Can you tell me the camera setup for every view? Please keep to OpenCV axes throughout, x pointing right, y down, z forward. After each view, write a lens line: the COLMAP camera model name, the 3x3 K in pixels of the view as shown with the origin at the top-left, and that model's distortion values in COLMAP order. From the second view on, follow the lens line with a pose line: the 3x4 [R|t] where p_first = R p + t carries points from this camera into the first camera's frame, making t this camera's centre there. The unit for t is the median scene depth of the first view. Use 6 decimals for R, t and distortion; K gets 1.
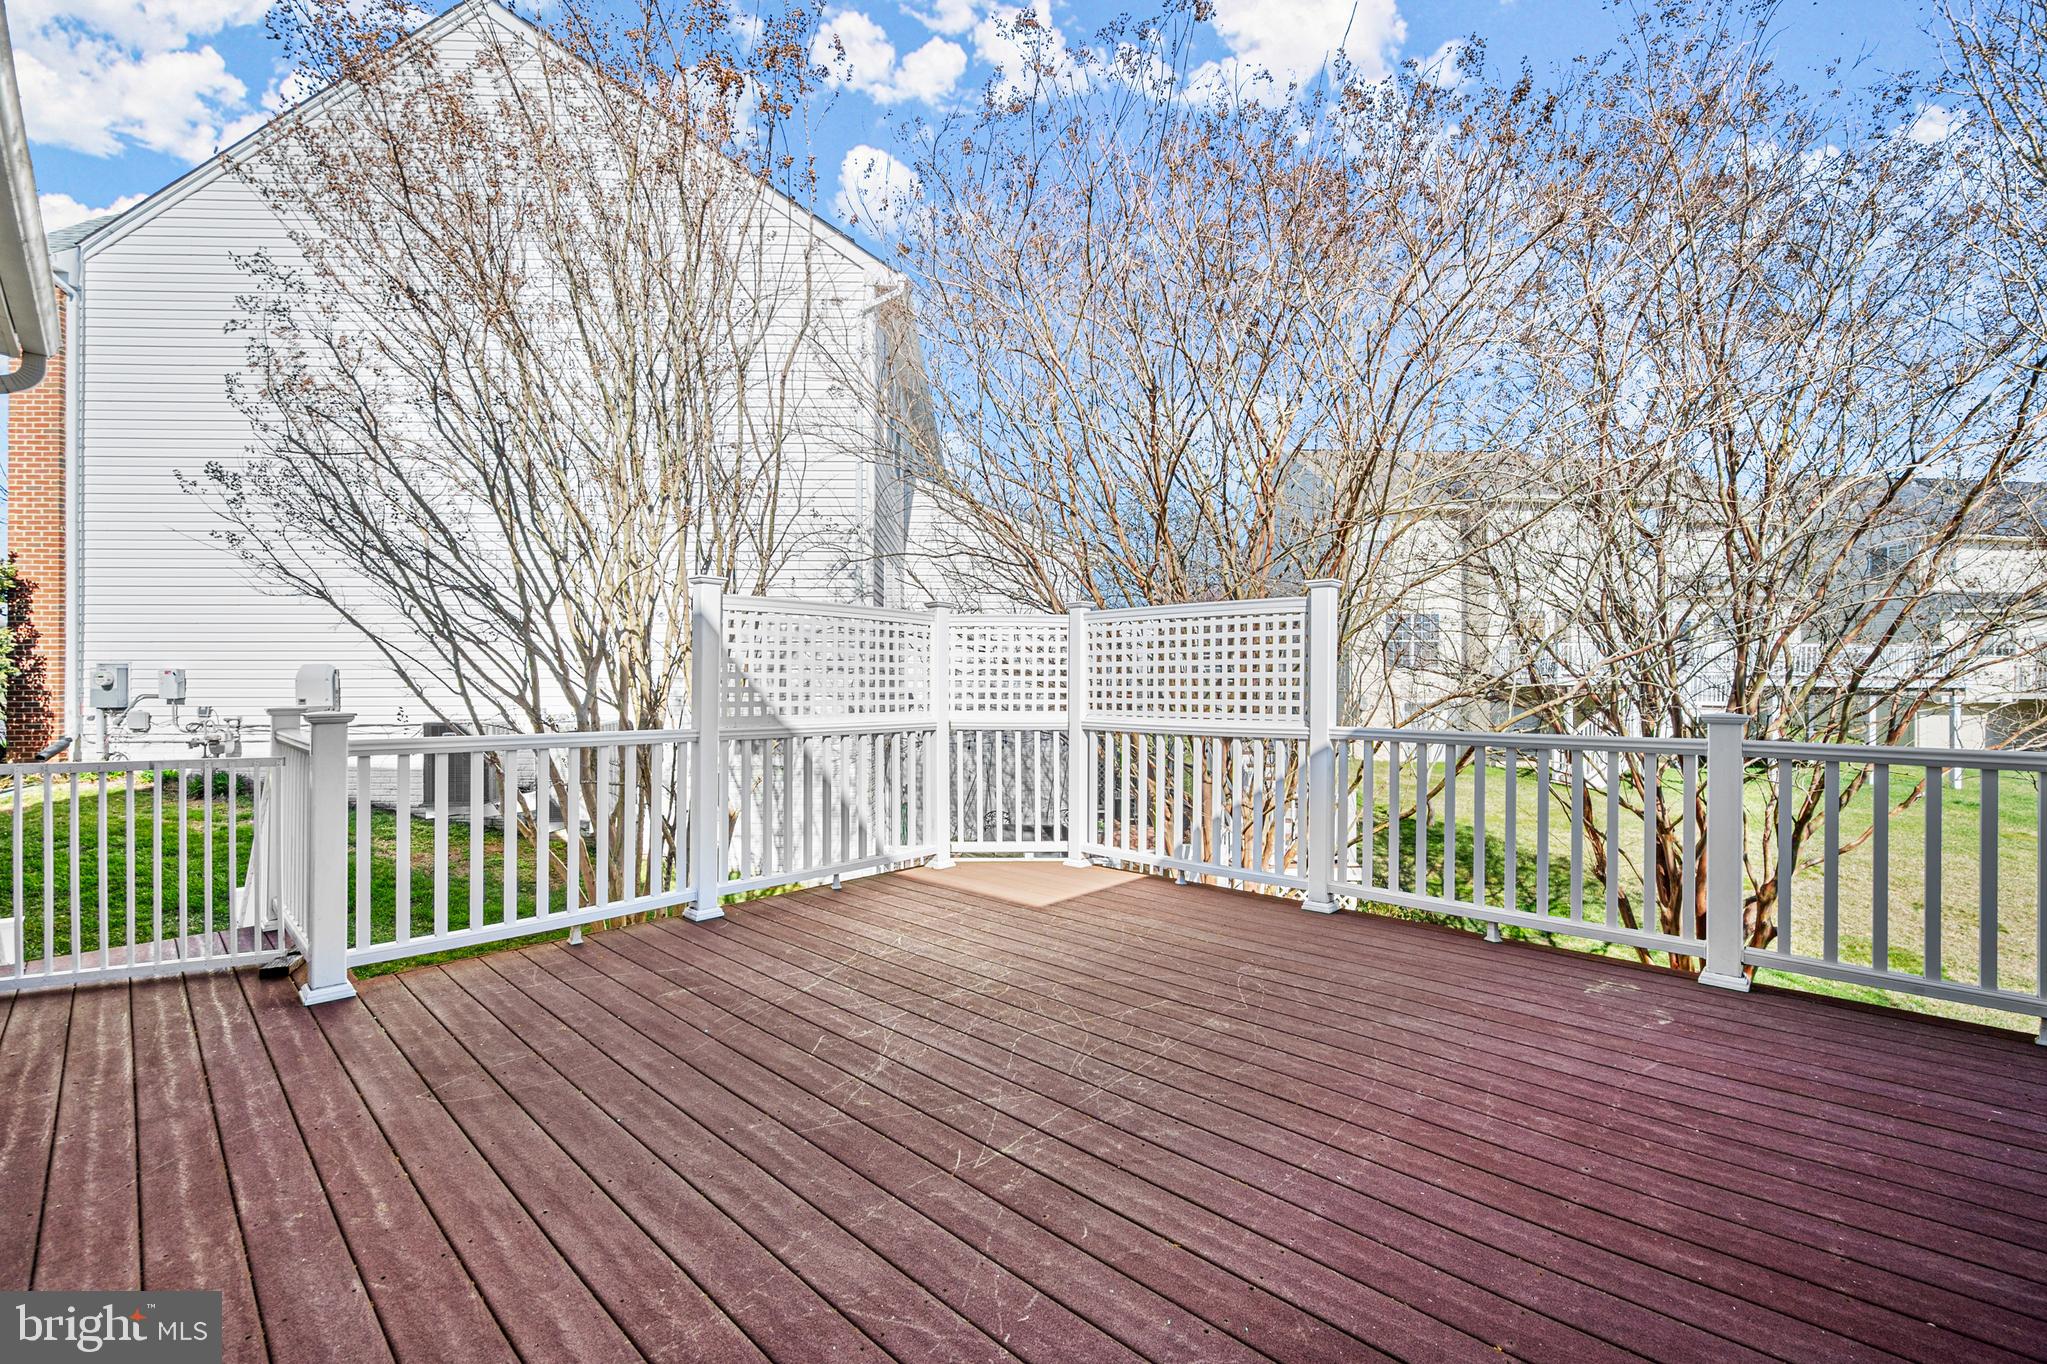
lens RADIAL K [[840.0, 0, 1026.6], [0, 840.0, 684.5], [0, 0, 1]] dist [-0.001438, 0.000064]
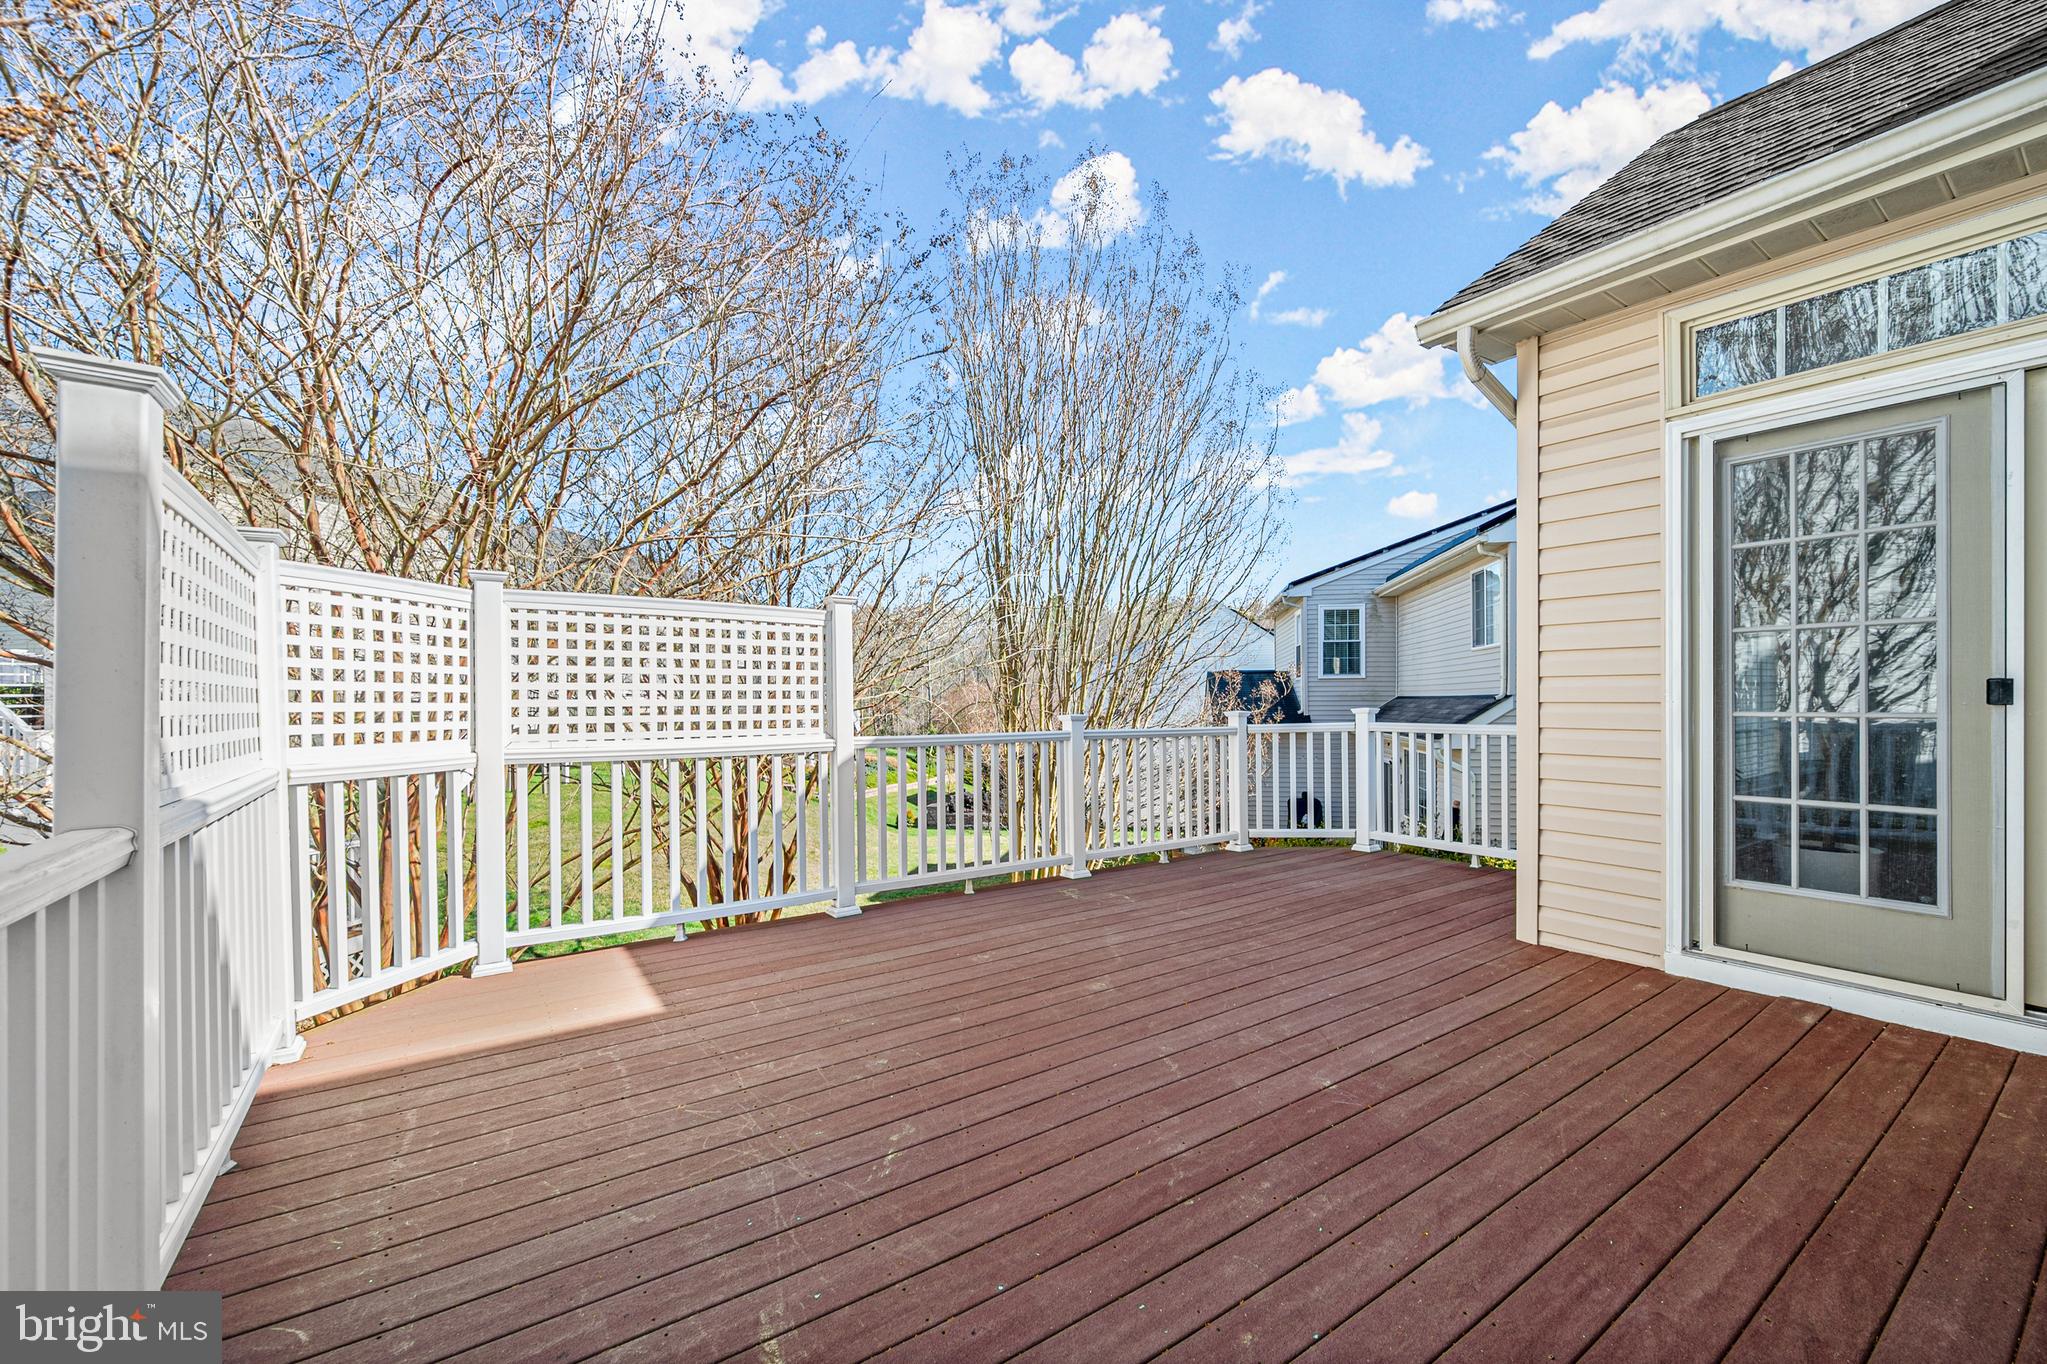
lens RADIAL K [[840.0, 0, 1025.2], [0, 840.0, 699.6], [0, 0, 1]] dist [-0.001438, 0.000064]
pose [[0.211110, -0.003029, 0.977458, -0.600966], [0.002264, 0.999994, 0.002610, 0.000576], [-0.977460, 0.001662, 0.211116, 0.544253]]
